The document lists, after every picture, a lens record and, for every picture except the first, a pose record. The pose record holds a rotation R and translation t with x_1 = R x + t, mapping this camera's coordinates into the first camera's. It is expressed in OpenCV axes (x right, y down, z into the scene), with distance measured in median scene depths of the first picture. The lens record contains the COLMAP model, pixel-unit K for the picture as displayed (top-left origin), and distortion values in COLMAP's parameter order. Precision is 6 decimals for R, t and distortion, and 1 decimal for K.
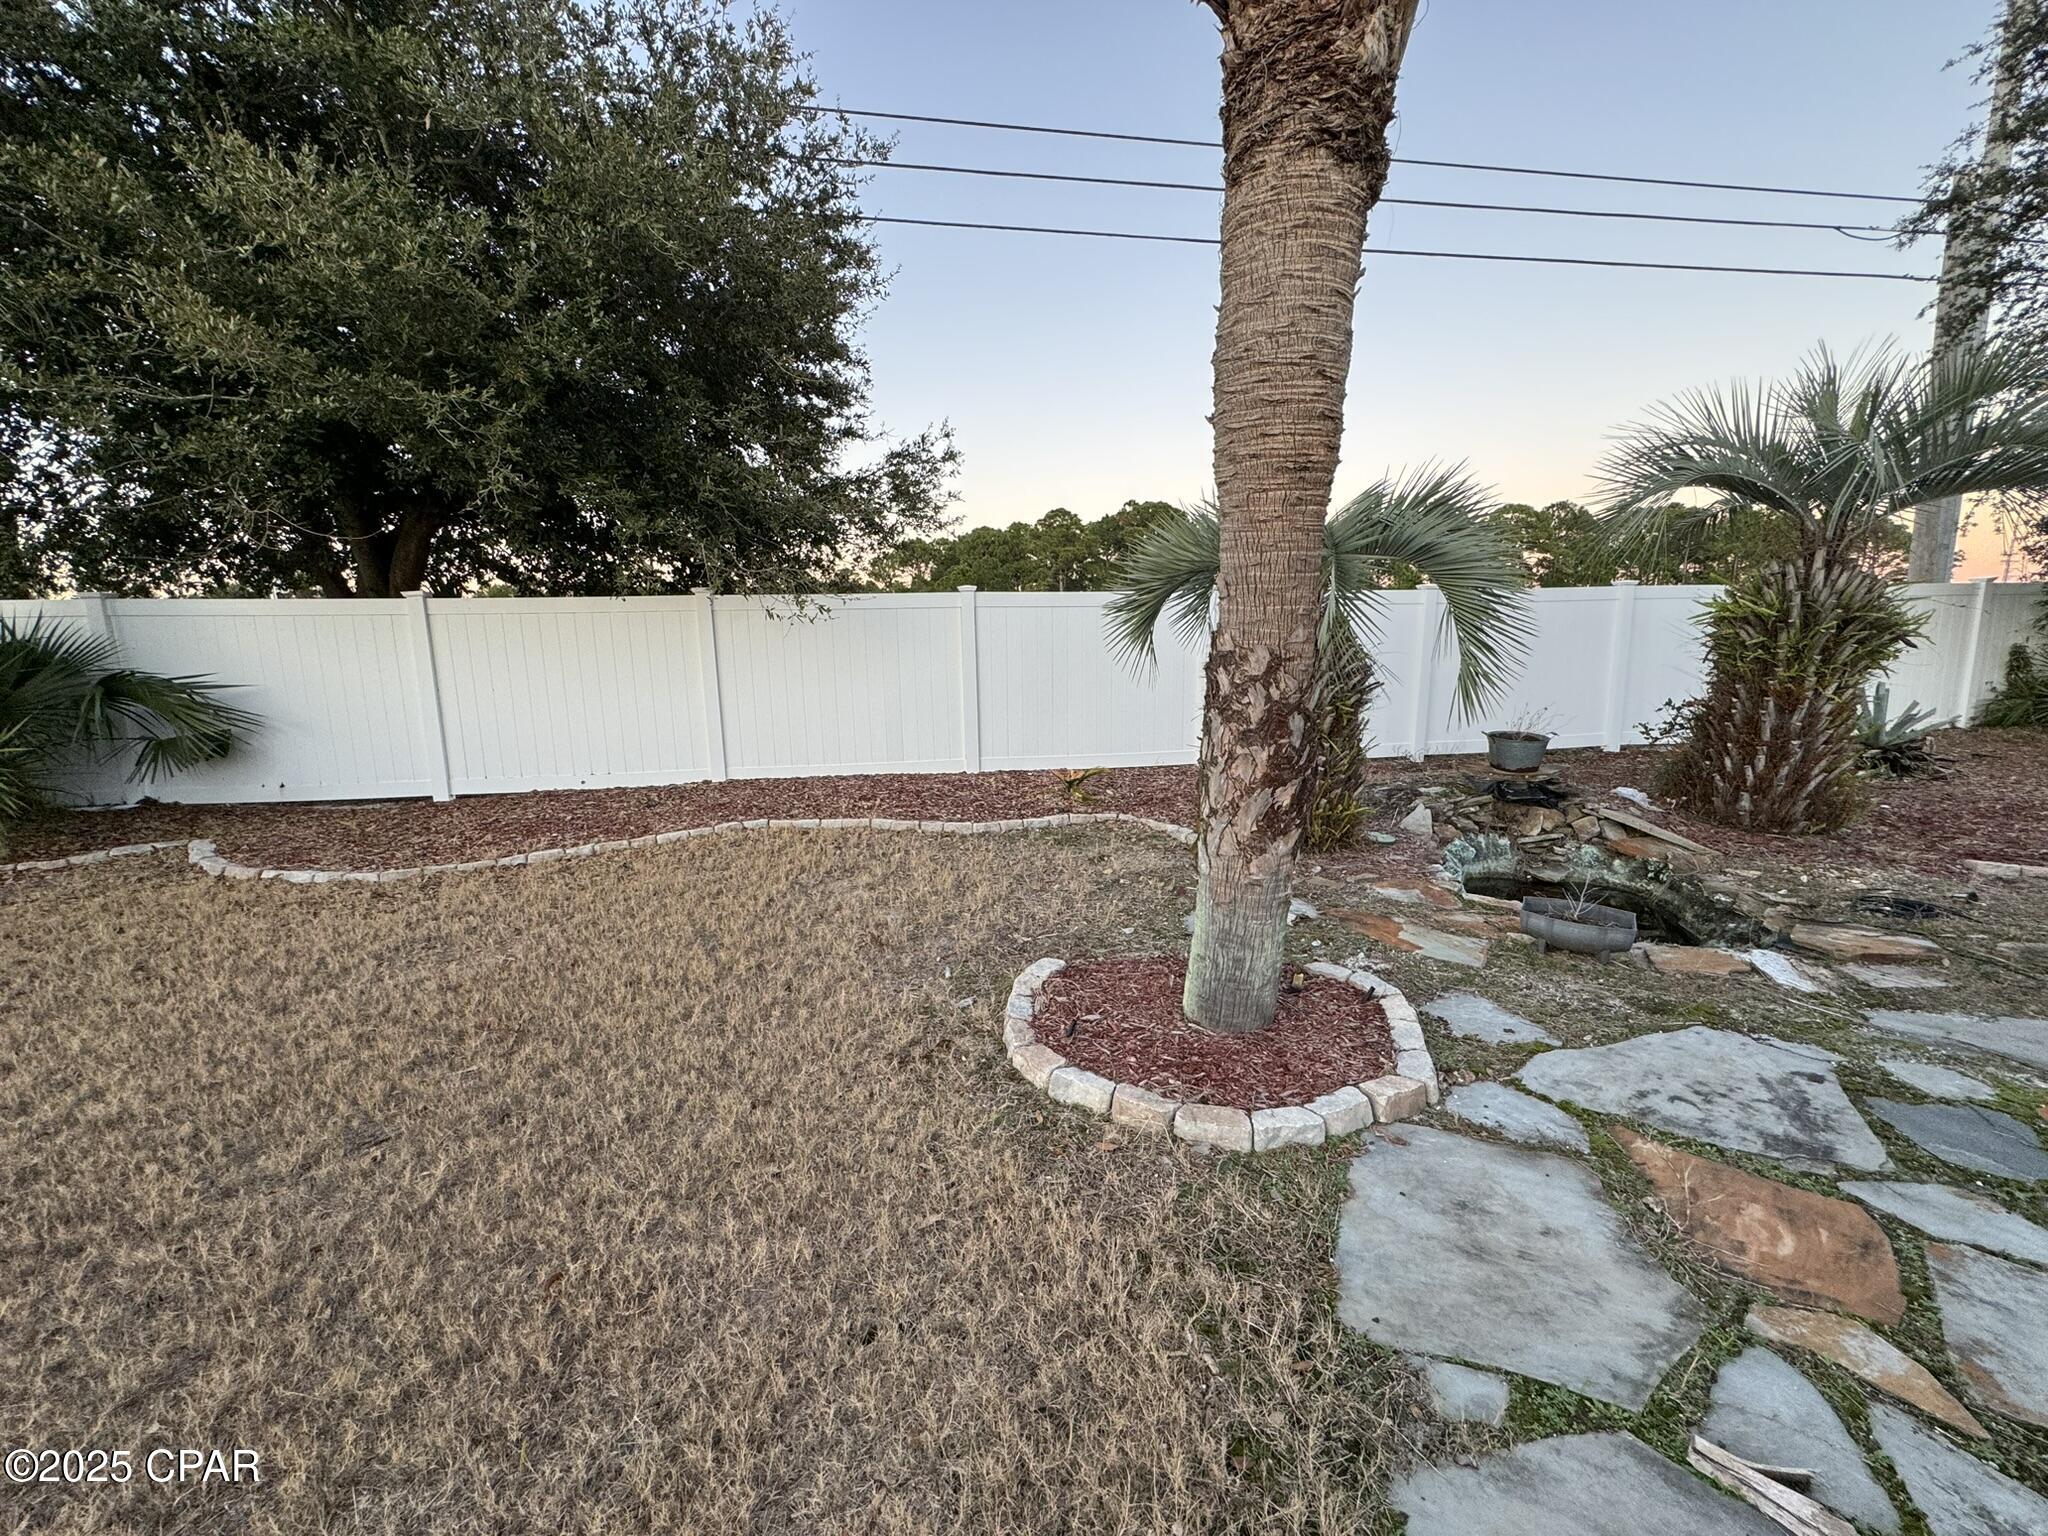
lens RADIAL K [[820.5, 0, 1023.3], [0, 820.5, 761.8], [0, 0, 1]] dist [-0.004108, 0.000876]
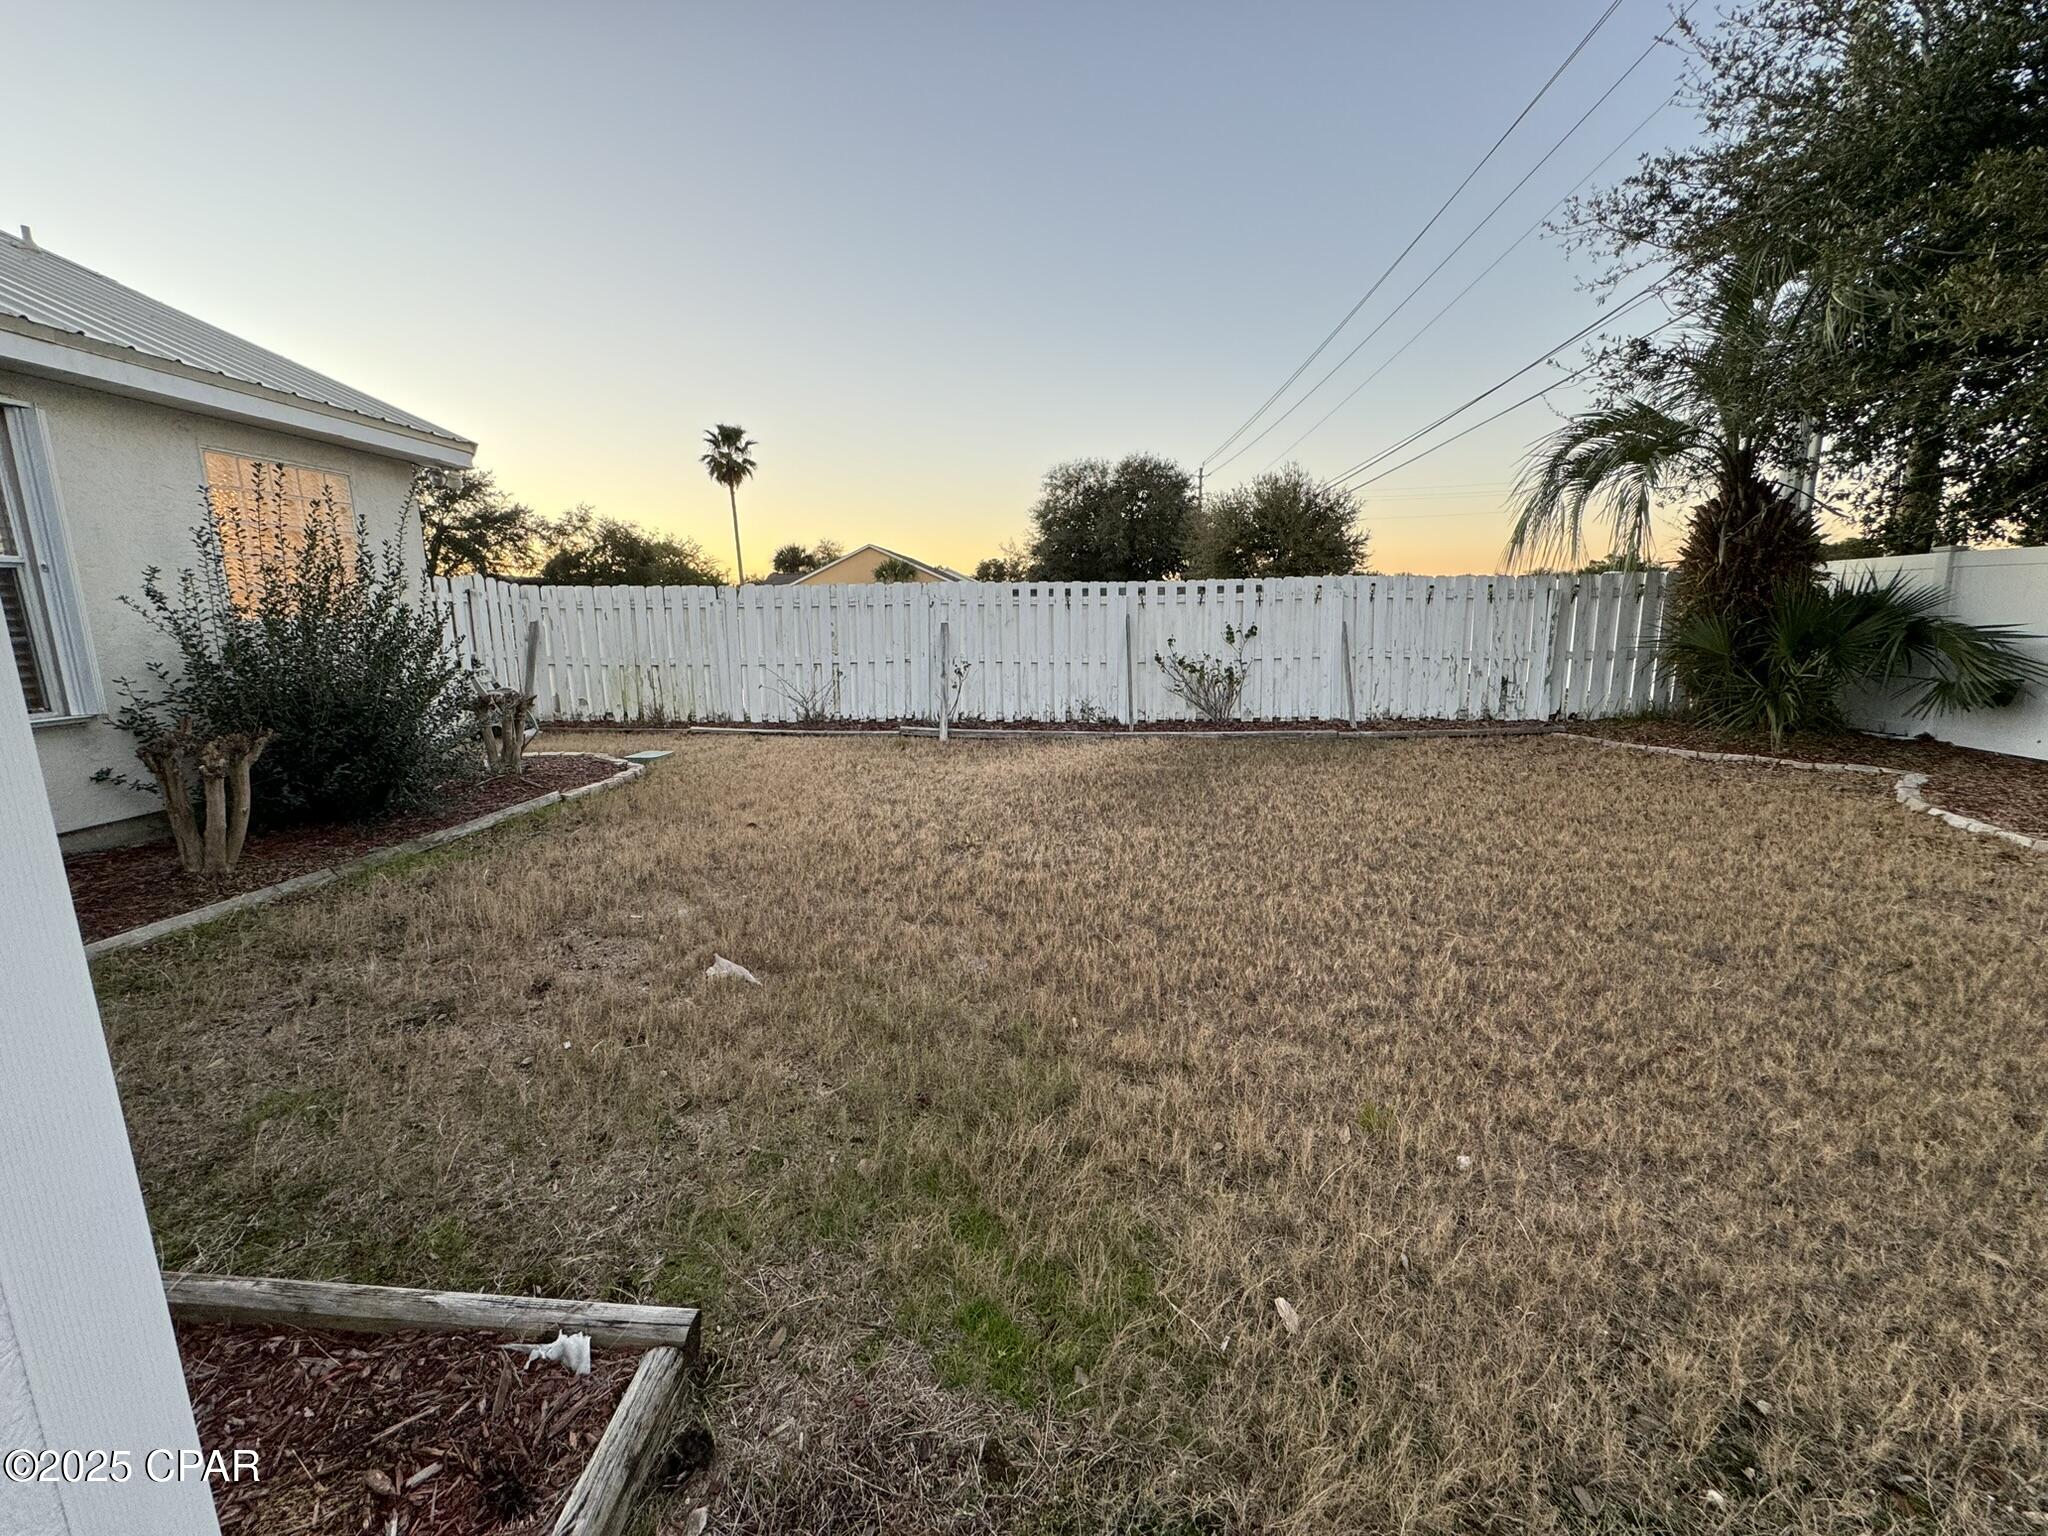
lens RADIAL K [[820.5, 0, 1024.8], [0, 820.5, 767.2], [0, 0, 1]] dist [-0.004108, 0.000876]
pose [[-0.200127, 0.200534, -0.959028, 0.292570], [-0.132579, 0.964285, 0.229299, -0.005105], [0.970758, 0.173036, -0.166393, 0.014809]]
